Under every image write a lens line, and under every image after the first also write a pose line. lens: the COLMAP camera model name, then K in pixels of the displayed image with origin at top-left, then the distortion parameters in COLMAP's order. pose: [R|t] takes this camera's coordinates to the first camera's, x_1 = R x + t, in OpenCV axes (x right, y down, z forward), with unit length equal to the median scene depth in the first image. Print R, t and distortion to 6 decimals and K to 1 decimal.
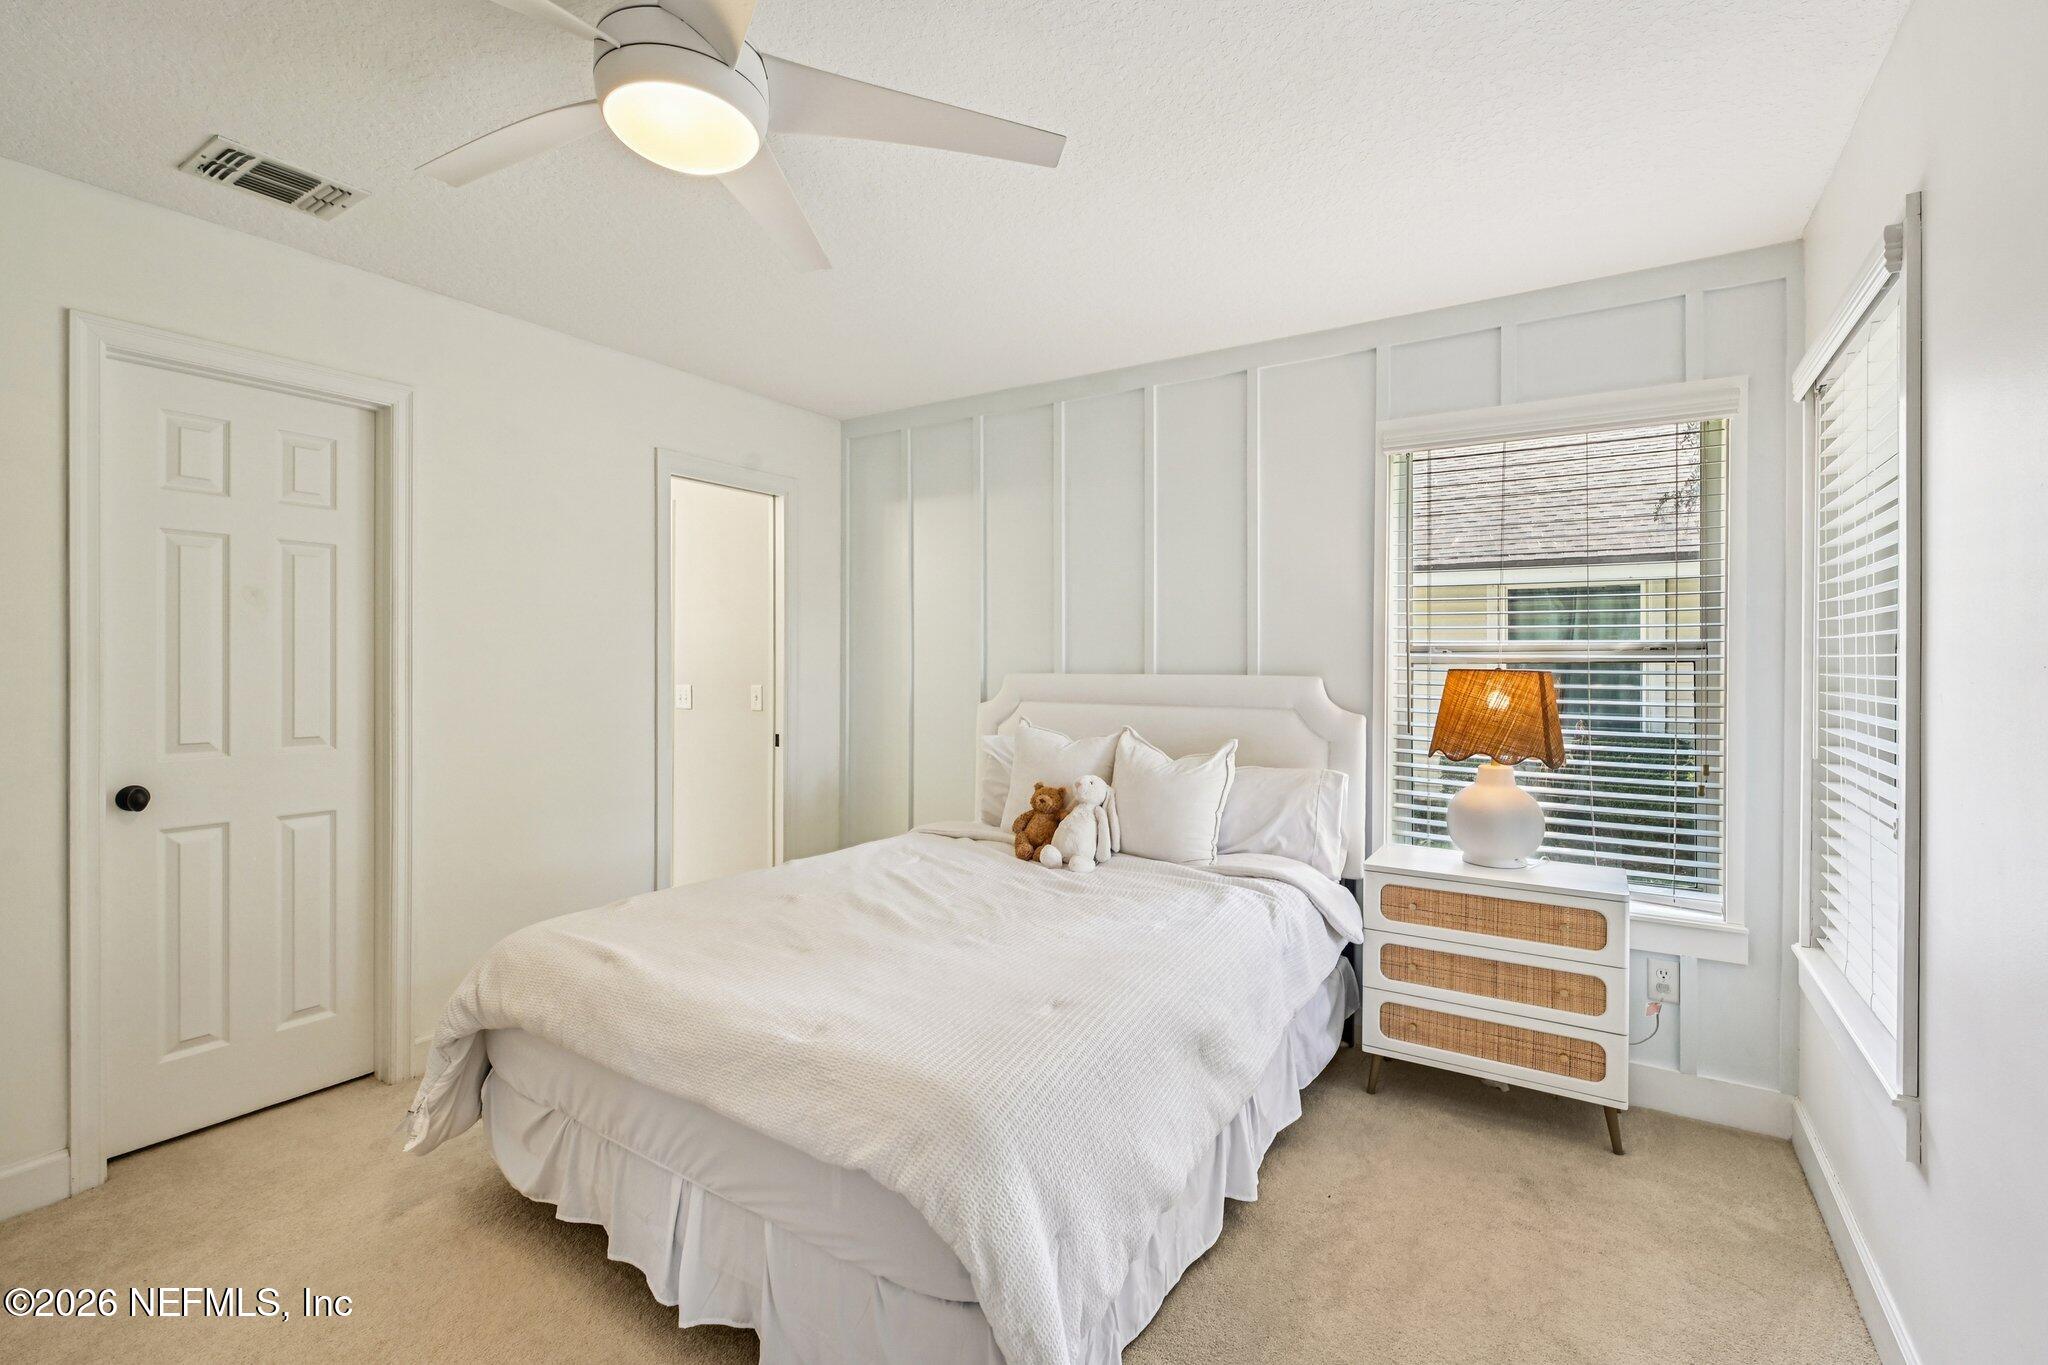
lens RADIAL K [[898.3, 0, 1022.9], [0, 898.3, 664.5], [0, 0, 1]] dist [-0.004548, -0.000344]
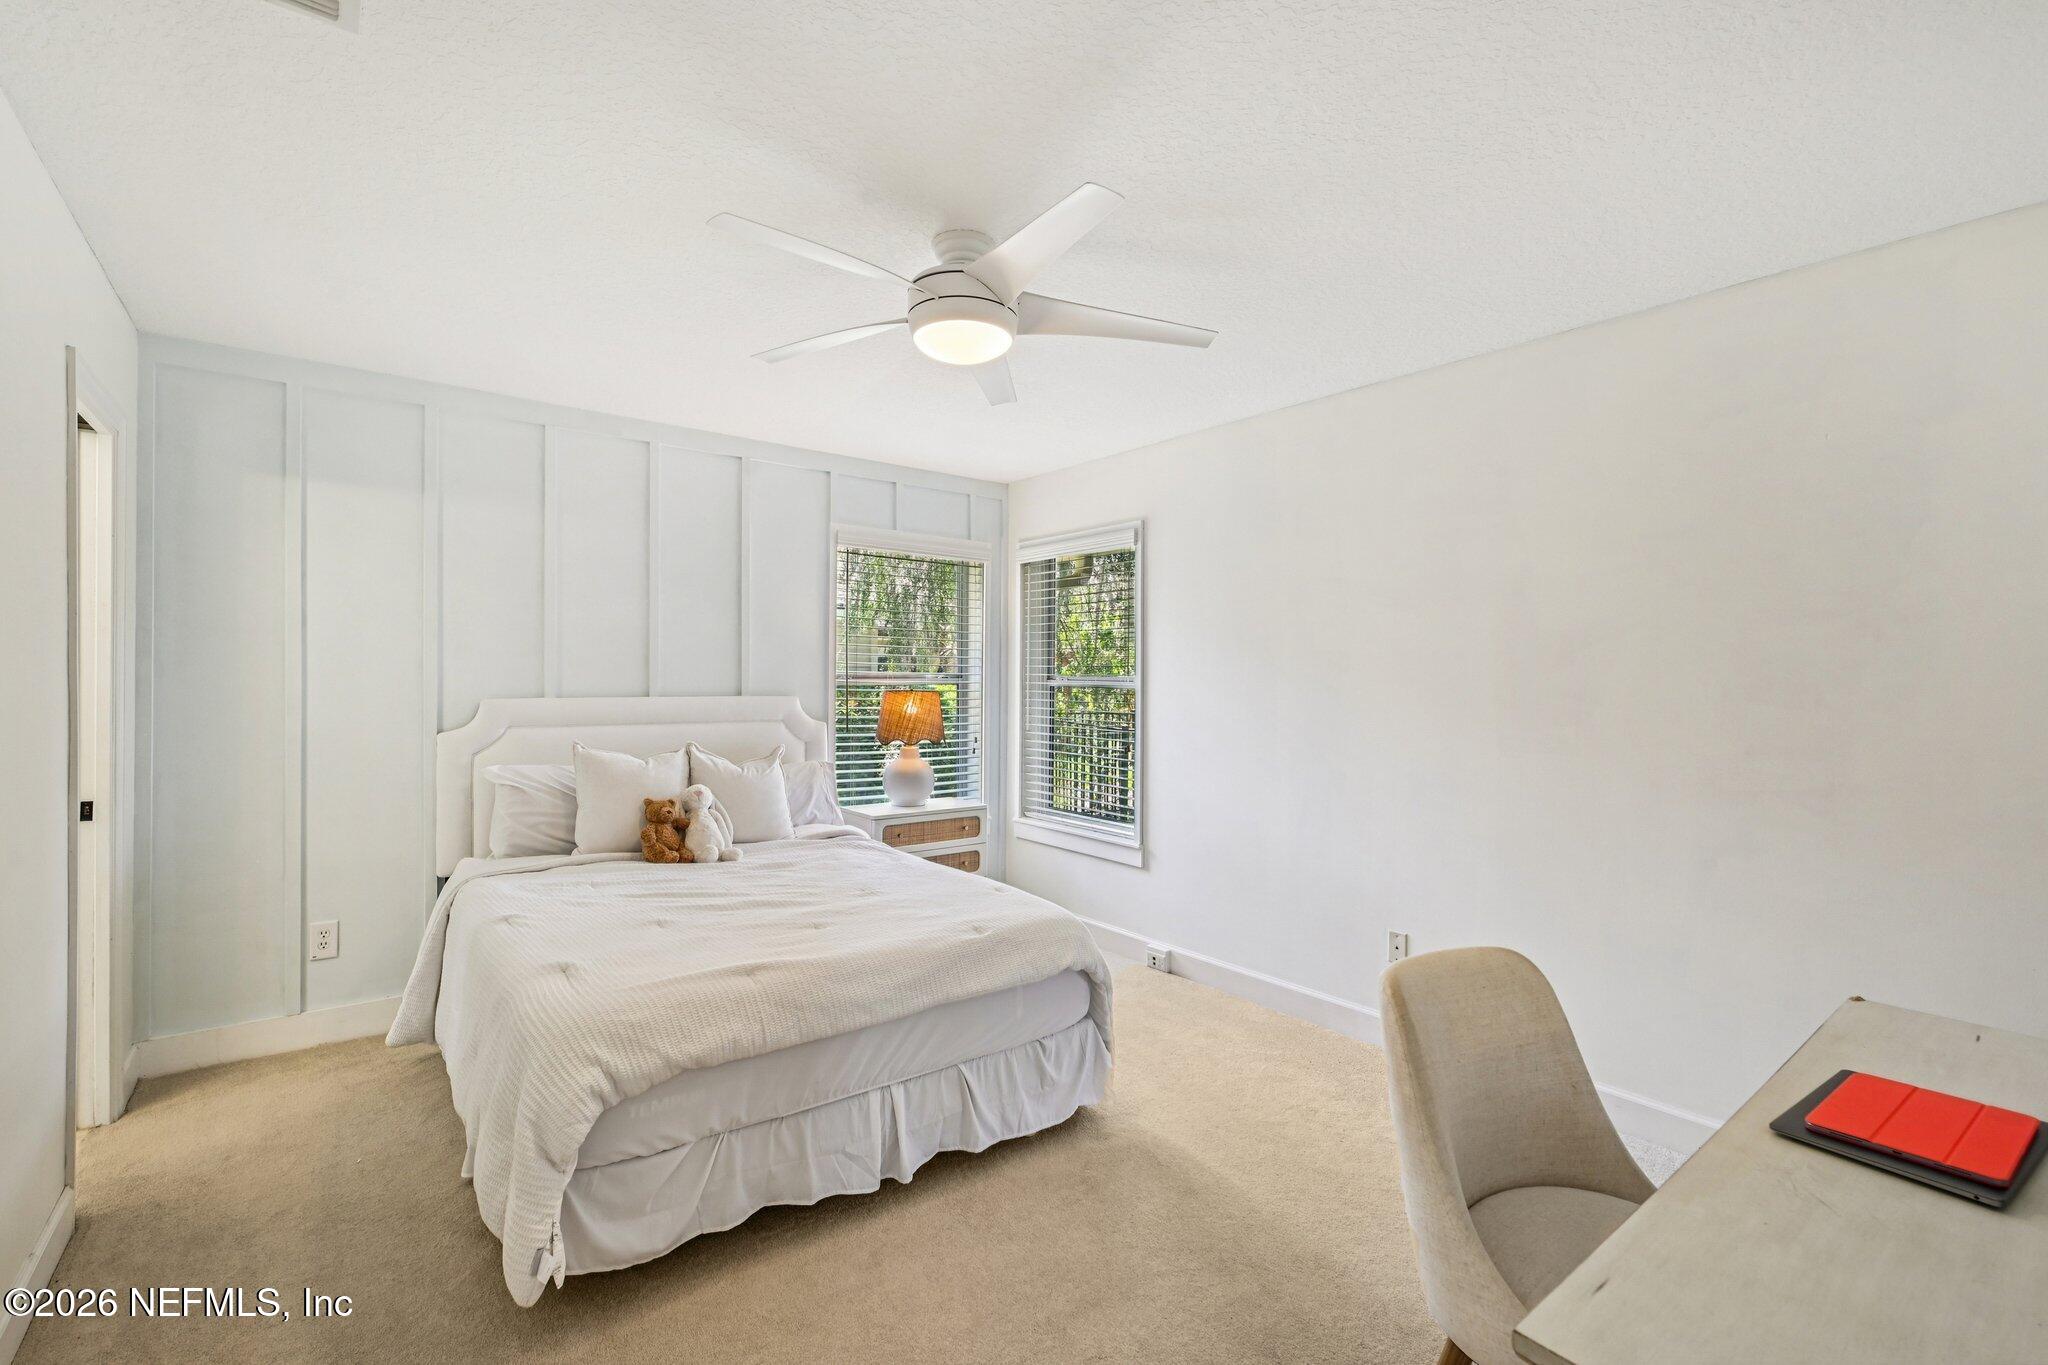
lens RADIAL K [[898.3, 0, 1025.7], [0, 898.3, 687.6], [0, 0, 1]] dist [-0.004548, -0.000344]
pose [[0.330774, -0.012219, 0.943631, -0.973059], [-0.003903, 0.999890, 0.014316, -0.023792], [-0.943702, -0.008418, 0.330690, 0.230059]]
